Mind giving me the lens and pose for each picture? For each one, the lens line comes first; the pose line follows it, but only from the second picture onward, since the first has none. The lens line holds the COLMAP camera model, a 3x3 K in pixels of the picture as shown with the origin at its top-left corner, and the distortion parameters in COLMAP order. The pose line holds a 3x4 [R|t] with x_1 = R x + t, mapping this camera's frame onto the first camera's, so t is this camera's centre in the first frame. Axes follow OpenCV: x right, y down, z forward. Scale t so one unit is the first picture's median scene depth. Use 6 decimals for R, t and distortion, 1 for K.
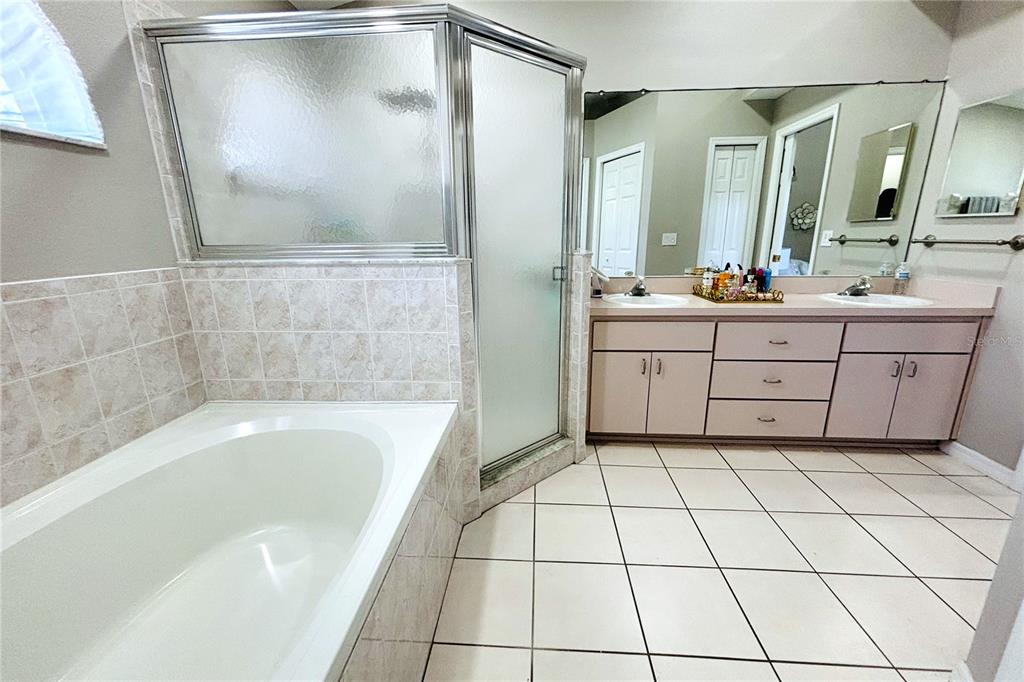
lens RADIAL K [[416.7, 0, 509.9], [0, 416.7, 342.0], [0, 0, 1]] dist [-0.001070, 0.000198]
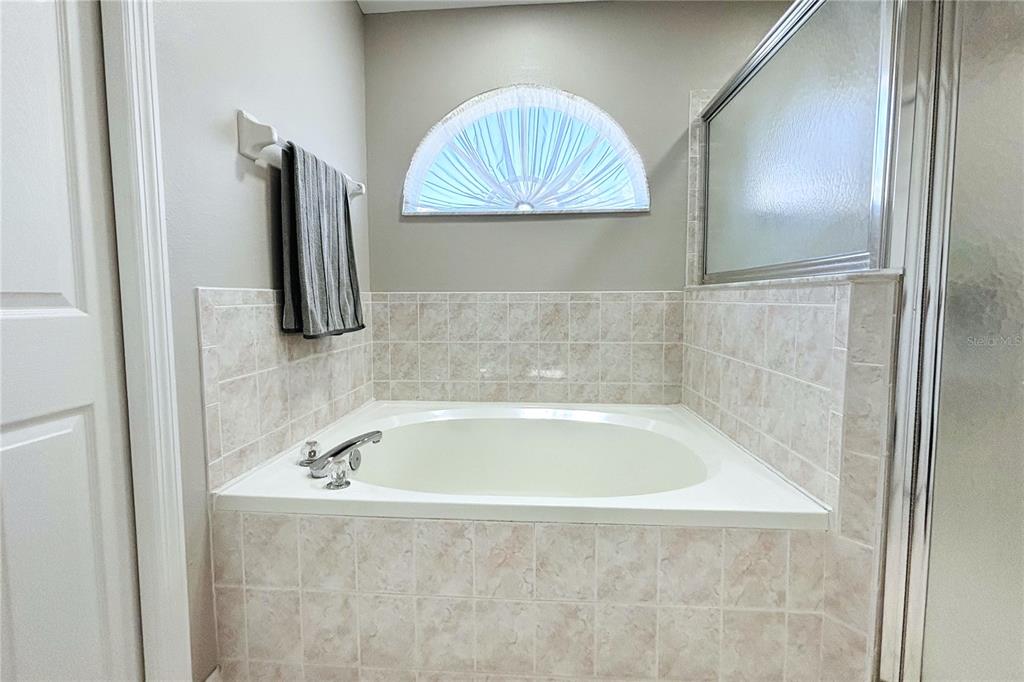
lens RADIAL K [[416.7, 0, 503.2], [0, 416.7, 324.1], [0, 0, 1]] dist [-0.001070, 0.000198]
pose [[-0.037728, 0.072184, -0.996678, 0.498583], [-0.247773, 0.965567, 0.079310, -0.048140], [0.968083, 0.249942, -0.018544, 0.526339]]
